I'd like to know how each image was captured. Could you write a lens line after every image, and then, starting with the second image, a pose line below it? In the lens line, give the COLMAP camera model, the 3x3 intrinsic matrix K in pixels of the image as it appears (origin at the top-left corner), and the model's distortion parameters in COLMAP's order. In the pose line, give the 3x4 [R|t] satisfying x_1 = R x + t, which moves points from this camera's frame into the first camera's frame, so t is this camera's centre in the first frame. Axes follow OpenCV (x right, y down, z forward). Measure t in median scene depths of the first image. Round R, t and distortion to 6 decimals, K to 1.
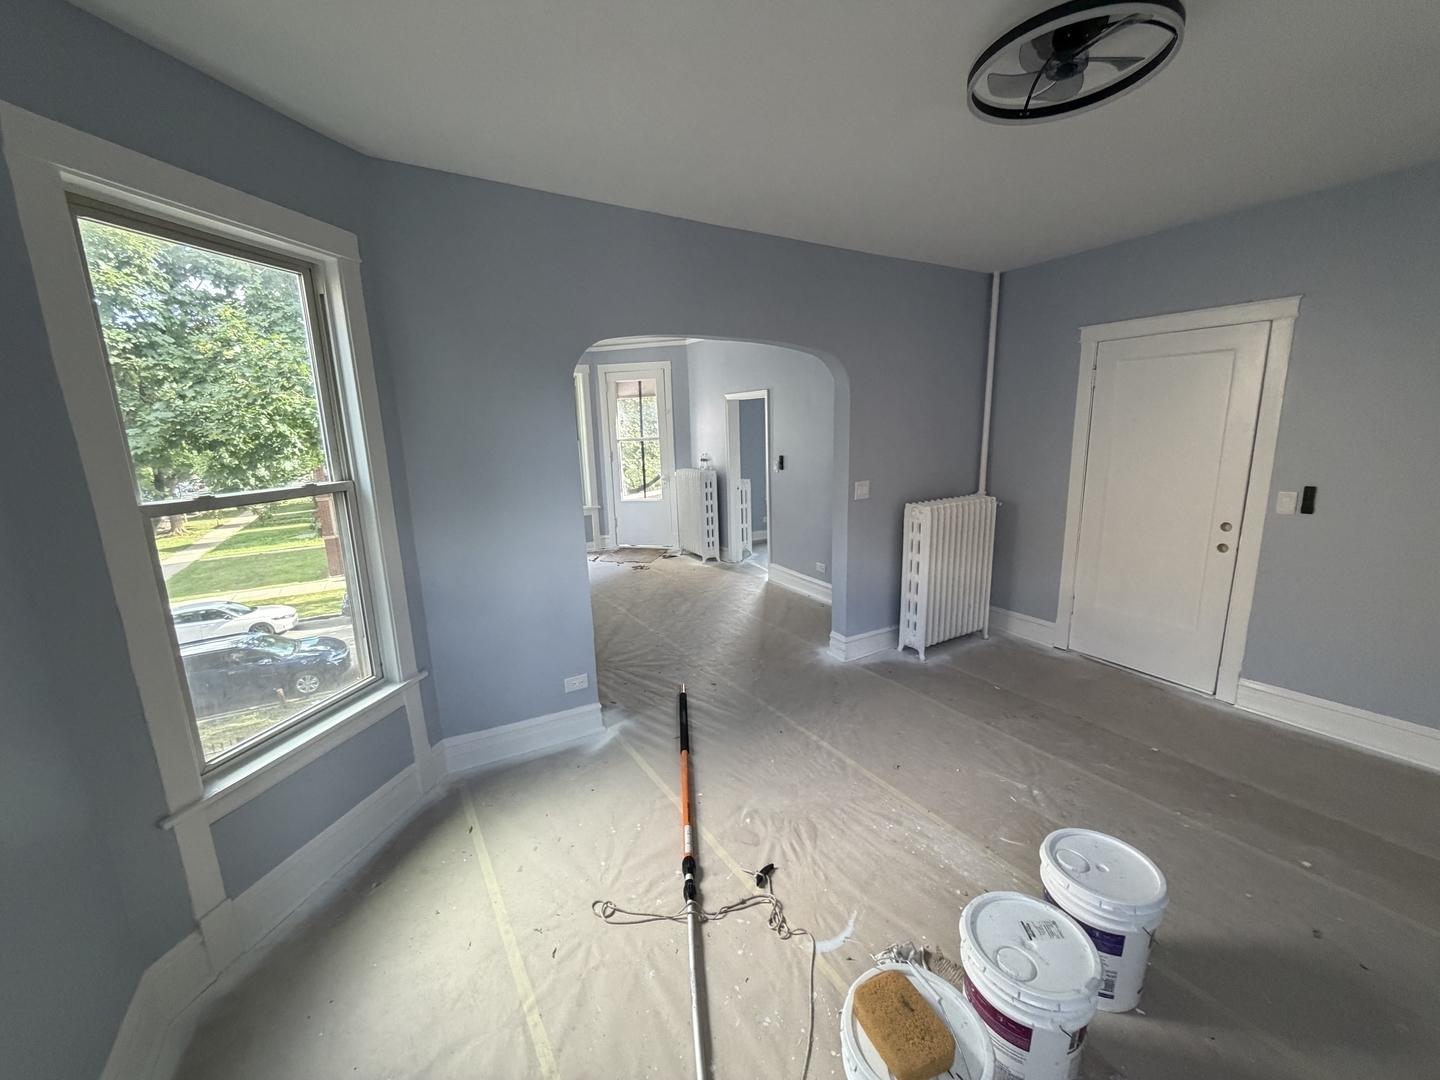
lens RADIAL K [[572.3, 0, 720.8], [0, 572.3, 538.1], [0, 0, 1]] dist [-0.000307, -0.000041]
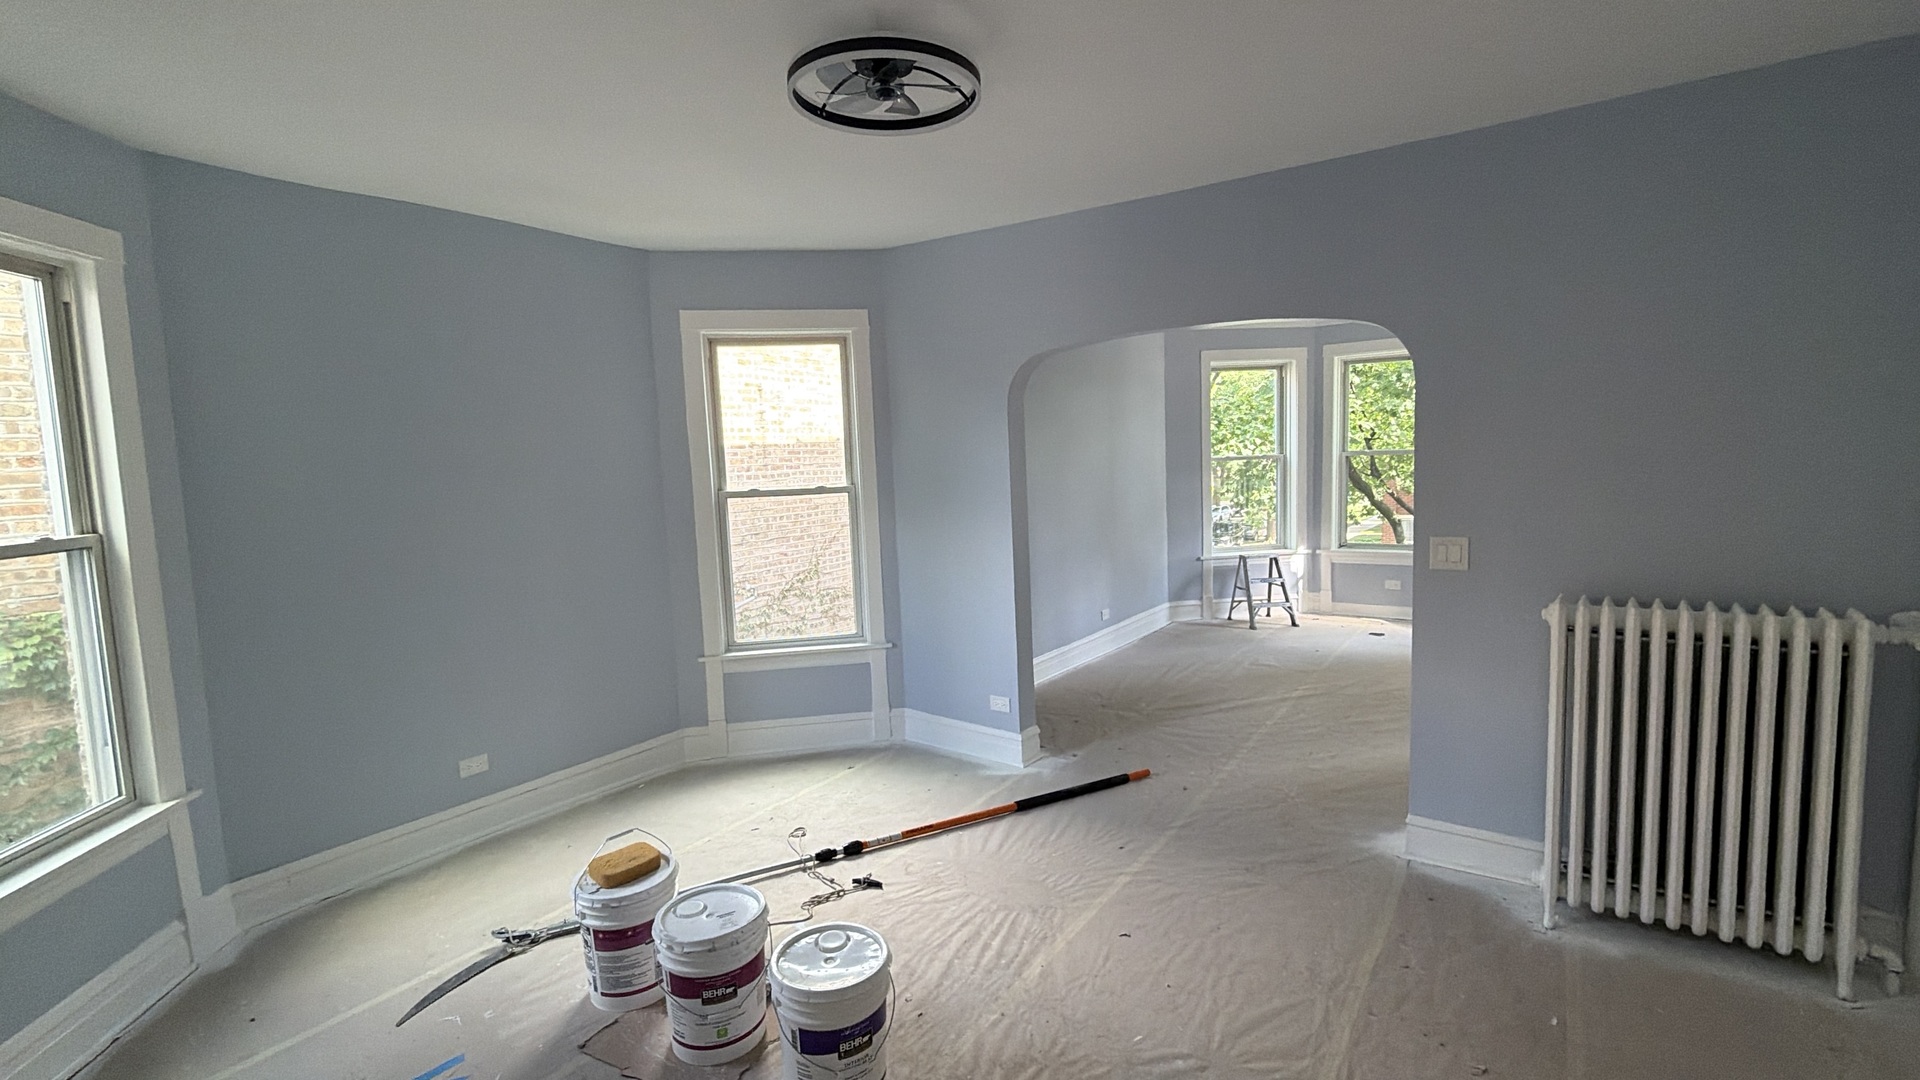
lens RADIAL K [[862.2, 0, 956.2], [0, 862.2, 532.8], [0, 0, 1]] dist [0.000666, 0.000120]
pose [[0.394408, 0.098739, -0.913615, 1.227403], [-0.152491, 0.987459, 0.040889, -0.098849], [0.906195, 0.123191, 0.404518, 0.362274]]
